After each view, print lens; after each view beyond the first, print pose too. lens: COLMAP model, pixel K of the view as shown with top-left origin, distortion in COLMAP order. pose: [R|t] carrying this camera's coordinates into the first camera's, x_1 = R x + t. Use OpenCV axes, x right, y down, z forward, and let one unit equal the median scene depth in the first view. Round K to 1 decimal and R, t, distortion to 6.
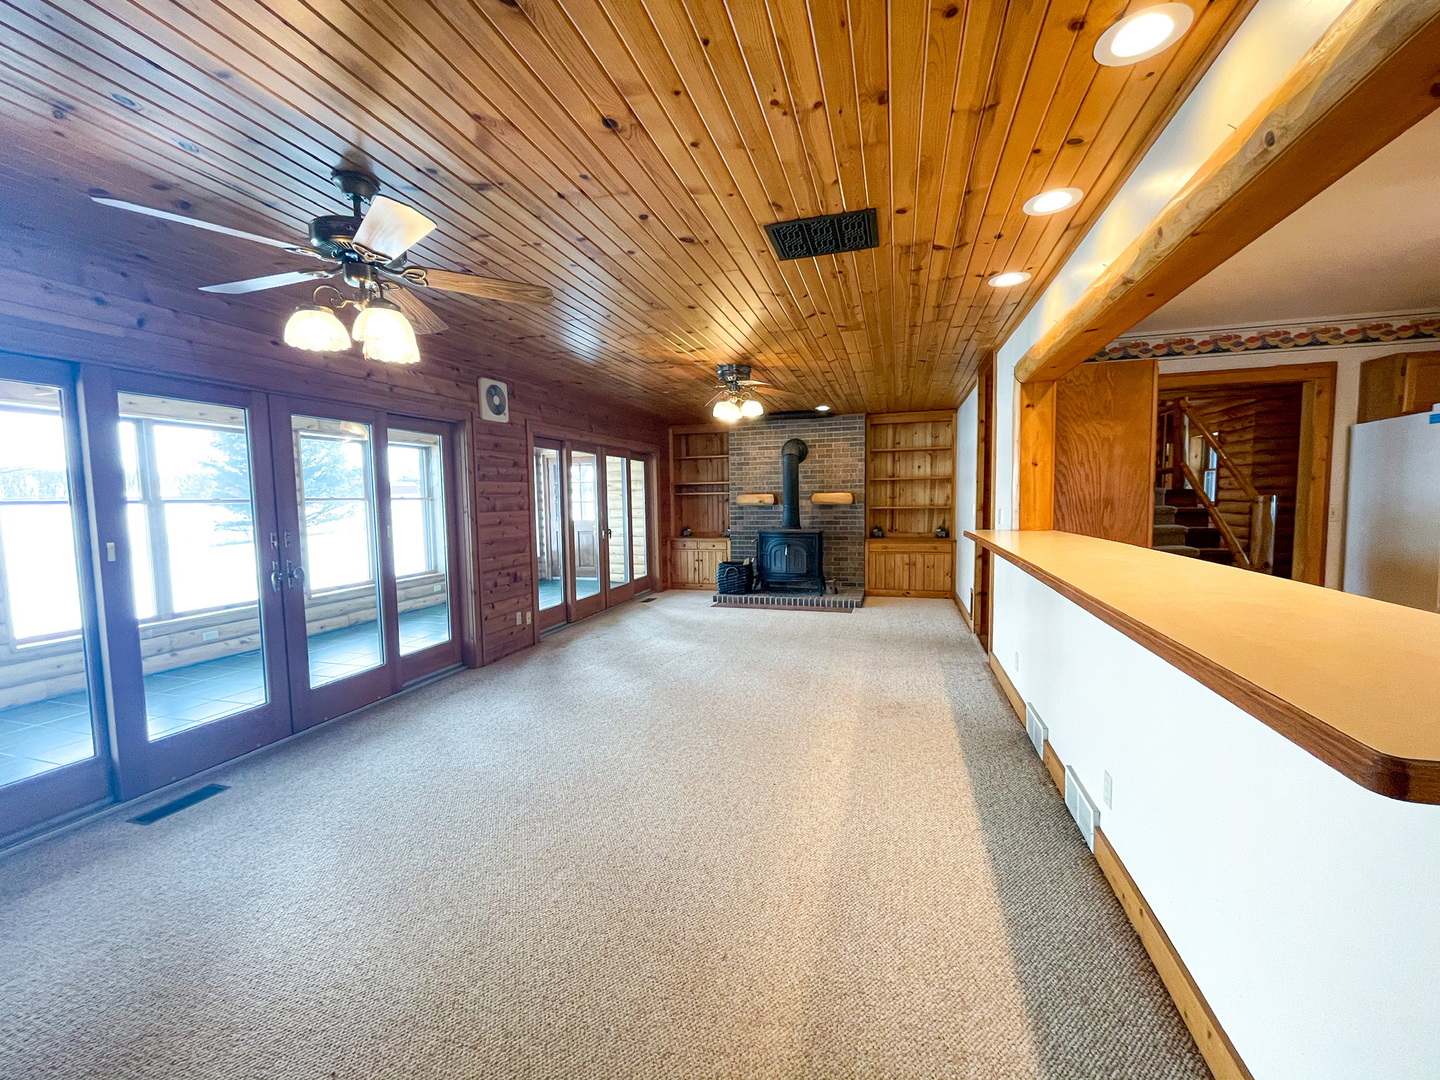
lens RADIAL K [[588.3, 0, 714.6], [0, 588.3, 541.5], [0, 0, 1]] dist [-0.001085, 0.000153]
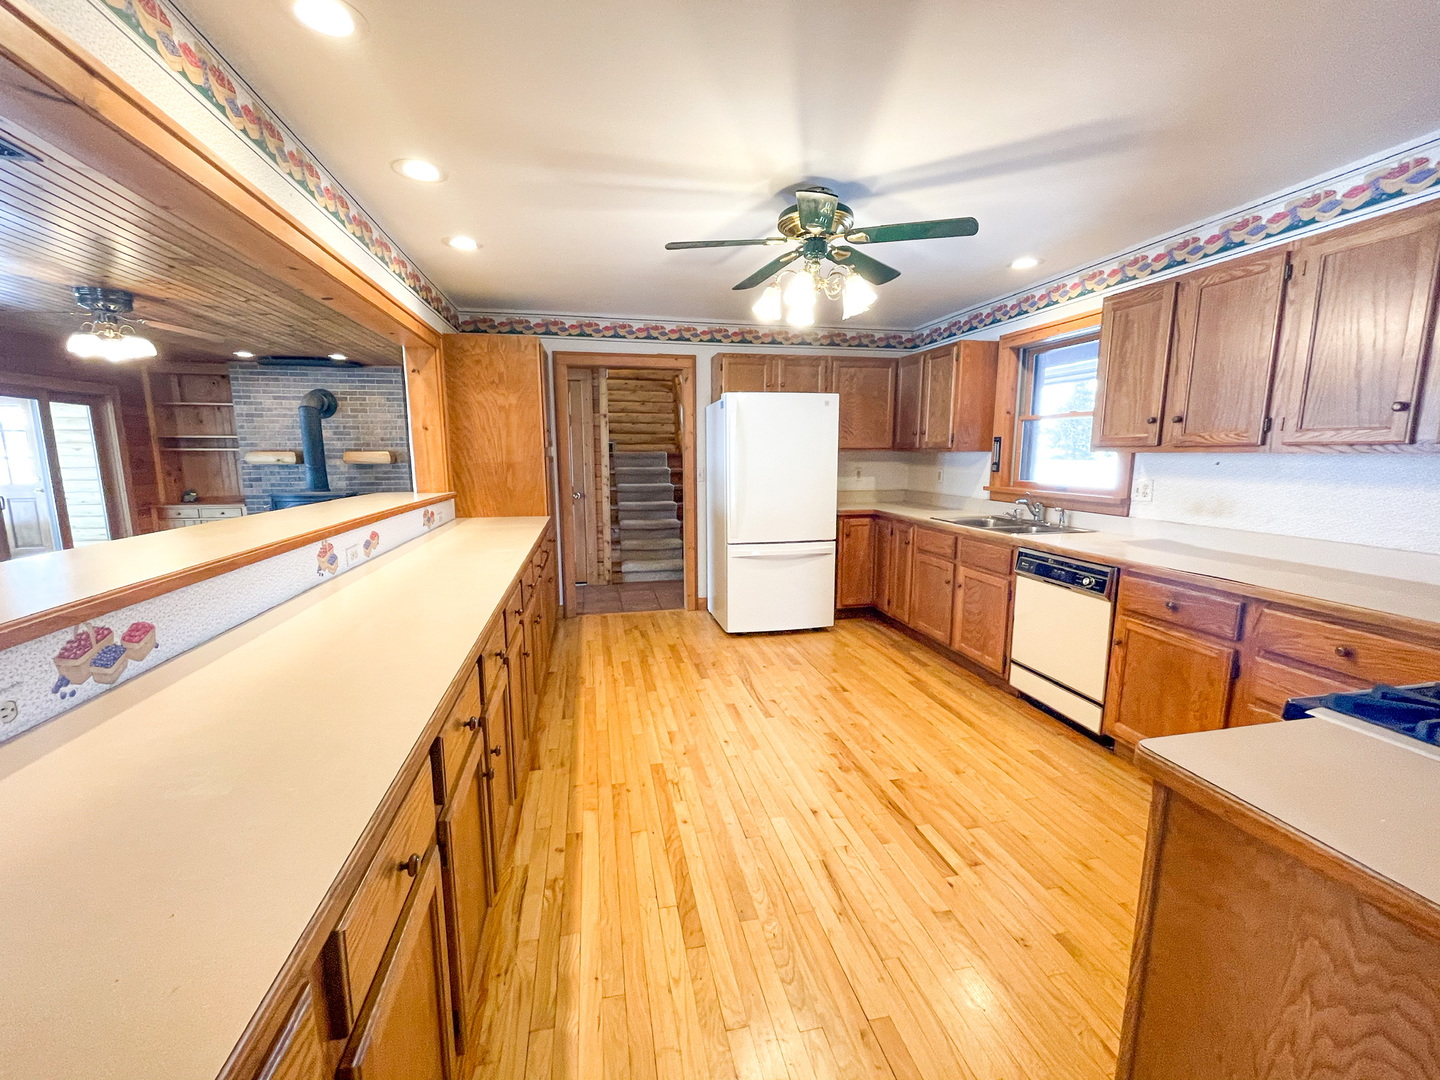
lens RADIAL K [[577.9, 0, 720.0], [0, 577.9, 540.0], [0, 0, 1]] dist [-0.000599, -0.000017]
pose [[0.870155, -0.058671, 0.489272, 0.227238], [0.023717, 0.996723, 0.077341, -0.001323], [-0.492207, -0.055694, 0.868695, -0.065620]]
